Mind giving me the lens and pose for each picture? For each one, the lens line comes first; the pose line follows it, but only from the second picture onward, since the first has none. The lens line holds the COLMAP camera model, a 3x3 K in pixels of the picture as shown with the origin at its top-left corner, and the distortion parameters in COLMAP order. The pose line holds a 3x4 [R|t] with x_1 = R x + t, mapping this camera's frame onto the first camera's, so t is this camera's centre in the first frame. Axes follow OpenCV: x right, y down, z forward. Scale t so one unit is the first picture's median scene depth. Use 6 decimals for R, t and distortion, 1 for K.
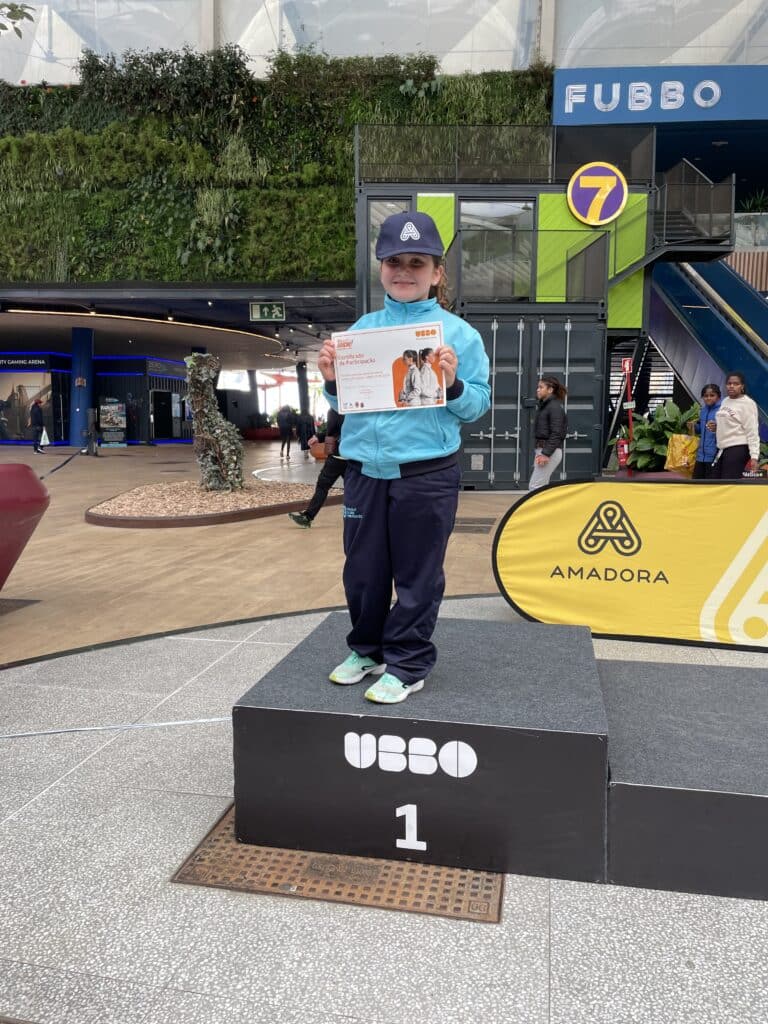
lens RADIAL K [[777.9, 0, 379.5], [0, 777.9, 499.6], [0, 0, 1]] dist [0.087060, -0.114538]
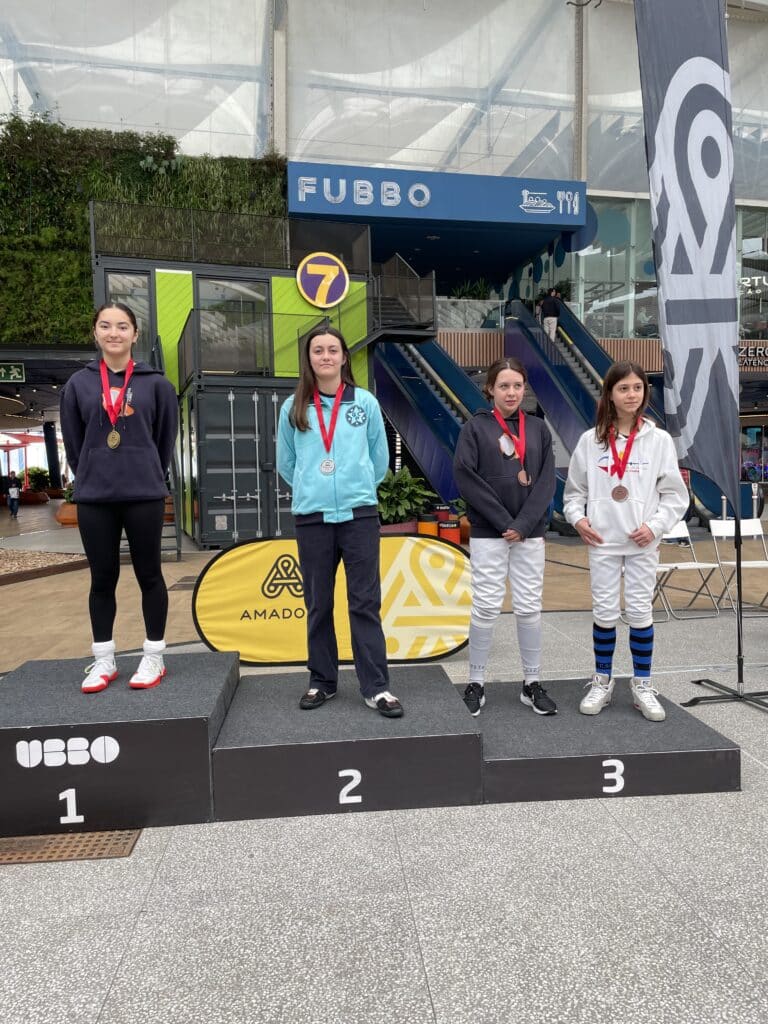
lens RADIAL K [[777.9, 0, 380.5], [0, 777.9, 504.9], [0, 0, 1]] dist [0.087060, -0.114538]
pose [[0.957426, -0.031849, 0.286916, 0.024131], [0.050724, 0.996992, -0.058593, 0.000965], [-0.284187, 0.070652, 0.956162, -0.066612]]
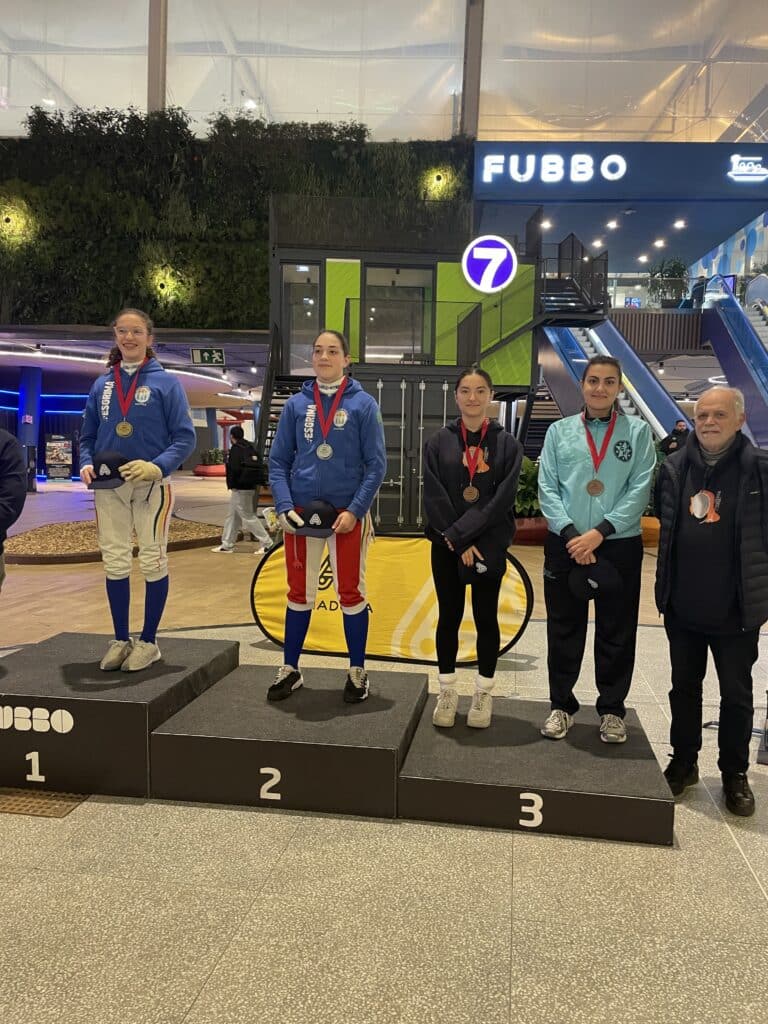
lens RADIAL K [[777.9, 0, 385.1], [0, 777.9, 512.8], [0, 0, 1]] dist [0.087060, -0.114538]
pose [[0.999137, 0.012895, 0.039475, 0.090556], [-0.011761, 0.999515, -0.028824, -0.006103], [-0.039828, 0.028335, 0.998805, -0.081004]]
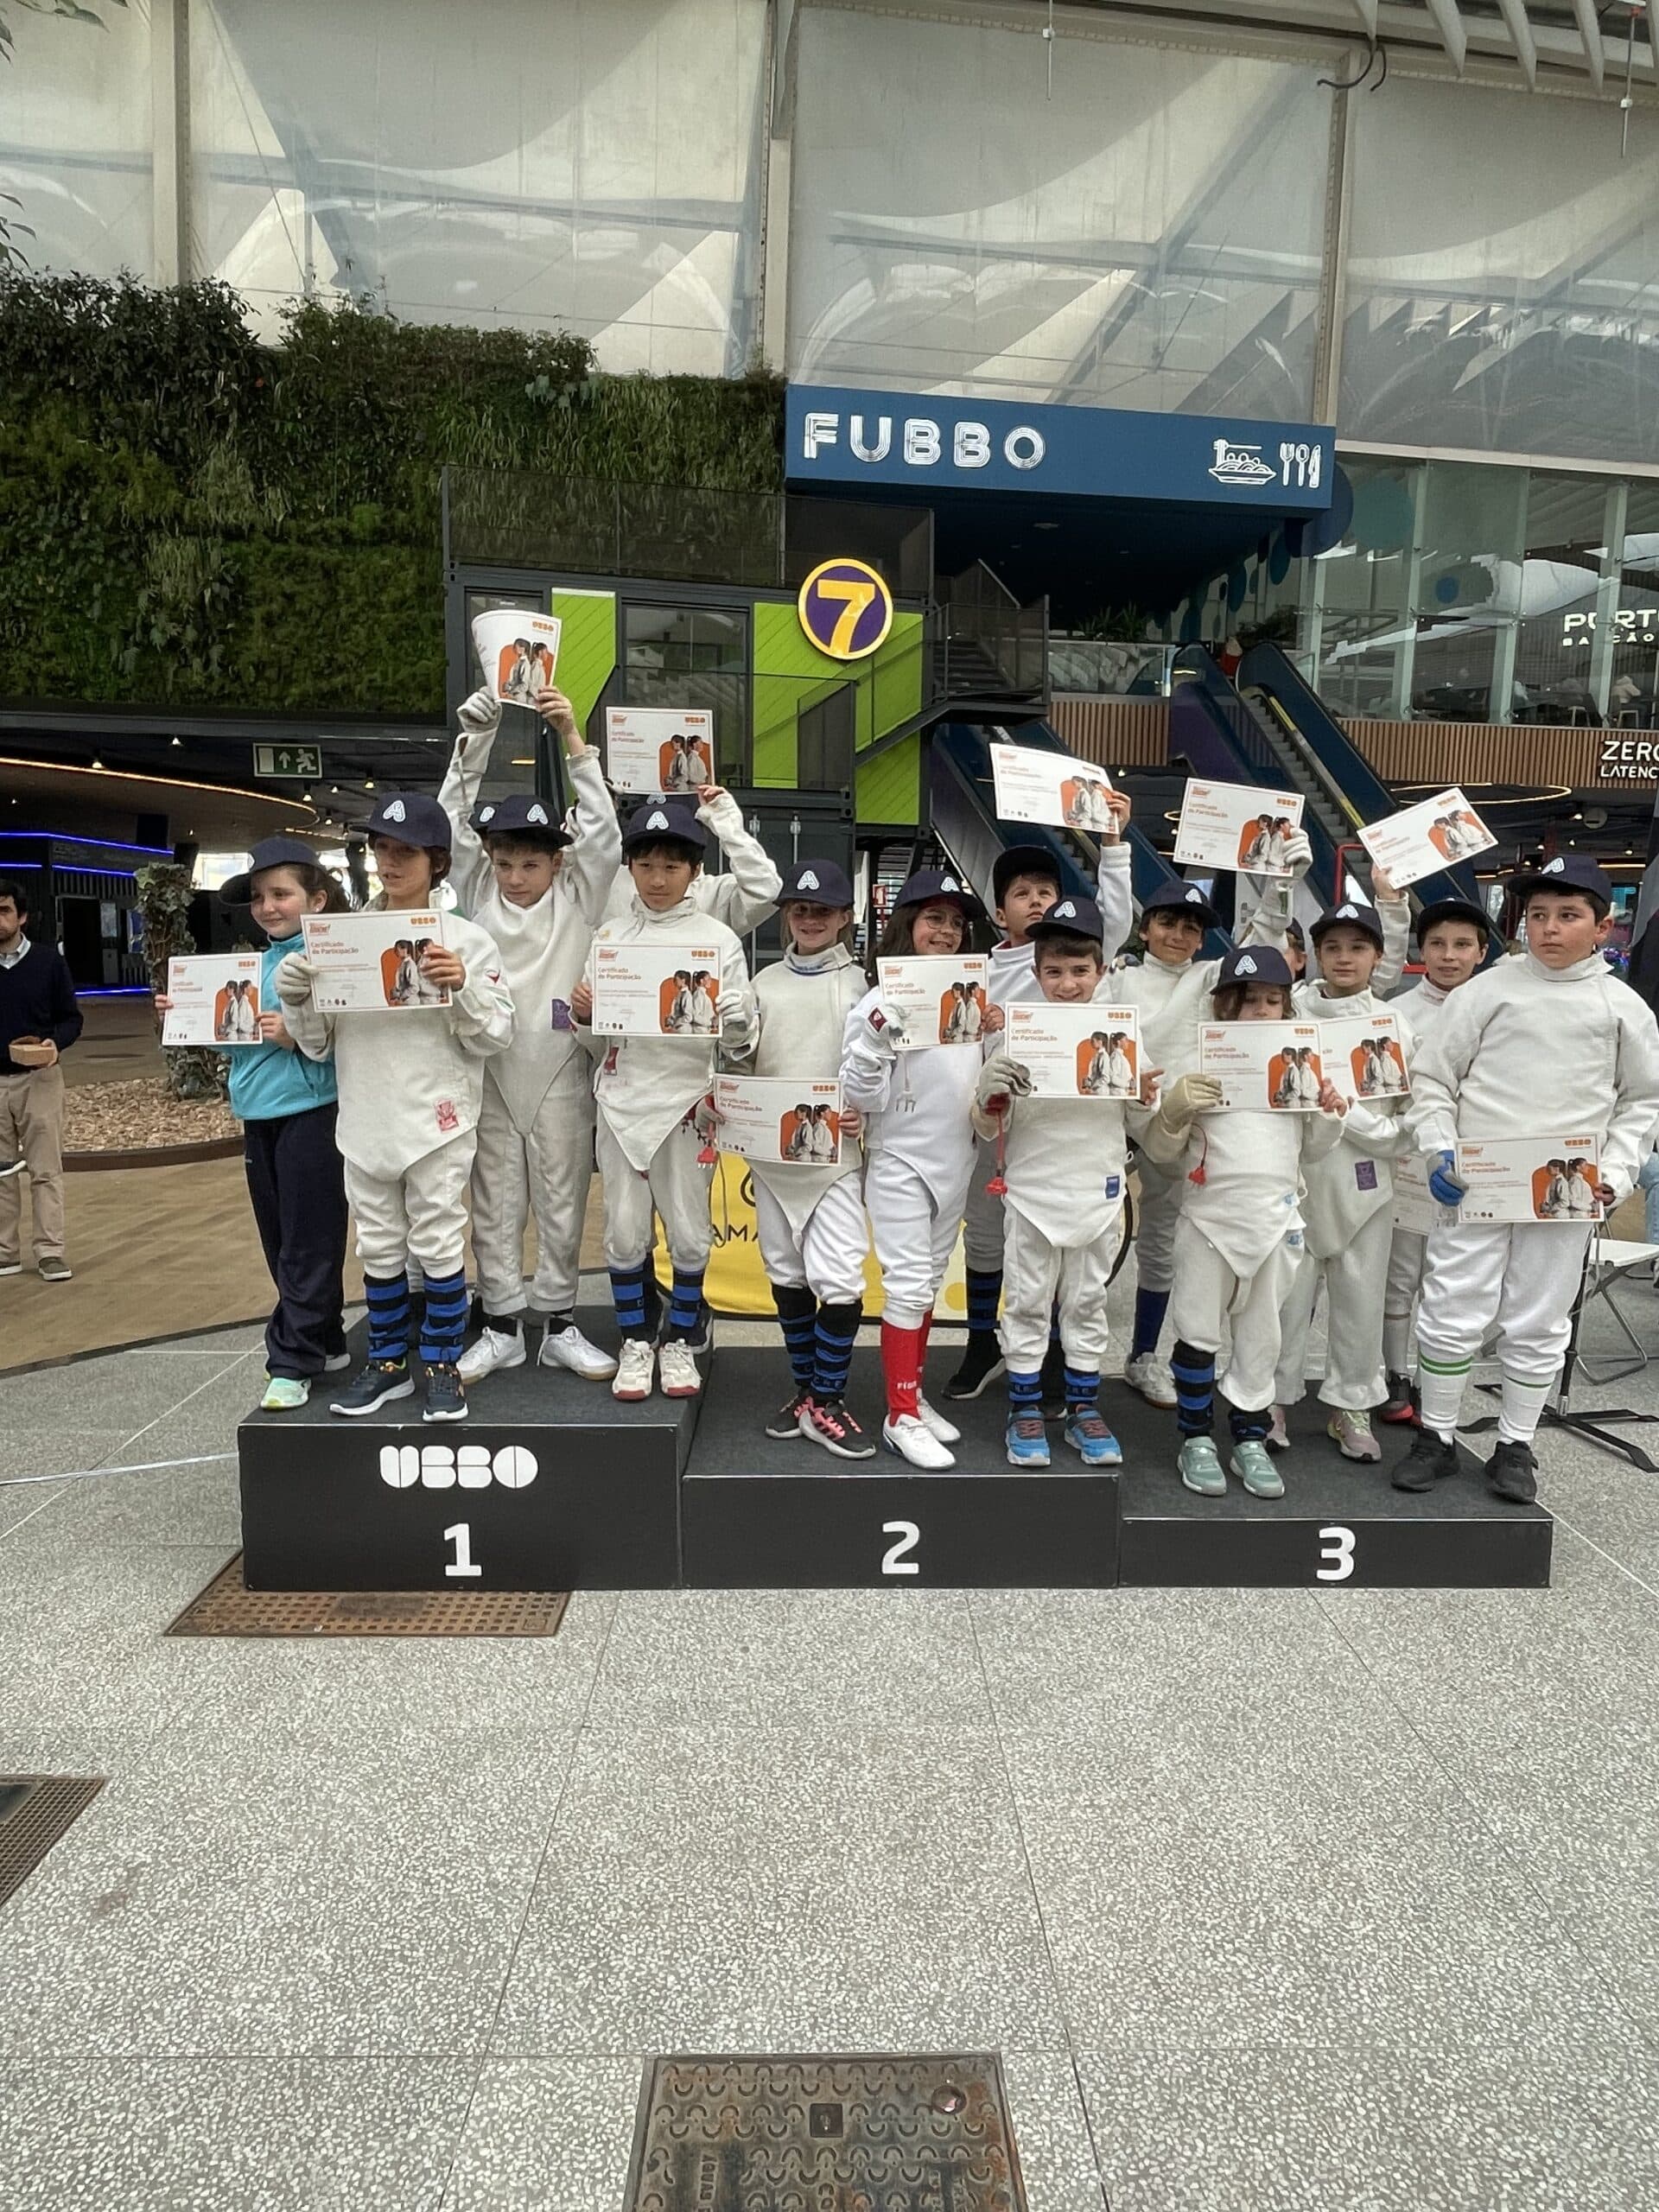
lens RADIAL K [[1398.6, 0, 829.6], [0, 1398.6, 1101.2], [0, 0, 1]] dist [-0.003311, -0.001273]
pose [[0.975234, -0.014626, 0.220691, 0.013935], [0.012230, 0.999851, 0.012221, -0.012020], [-0.220837, -0.009219, 0.975267, -0.078543]]
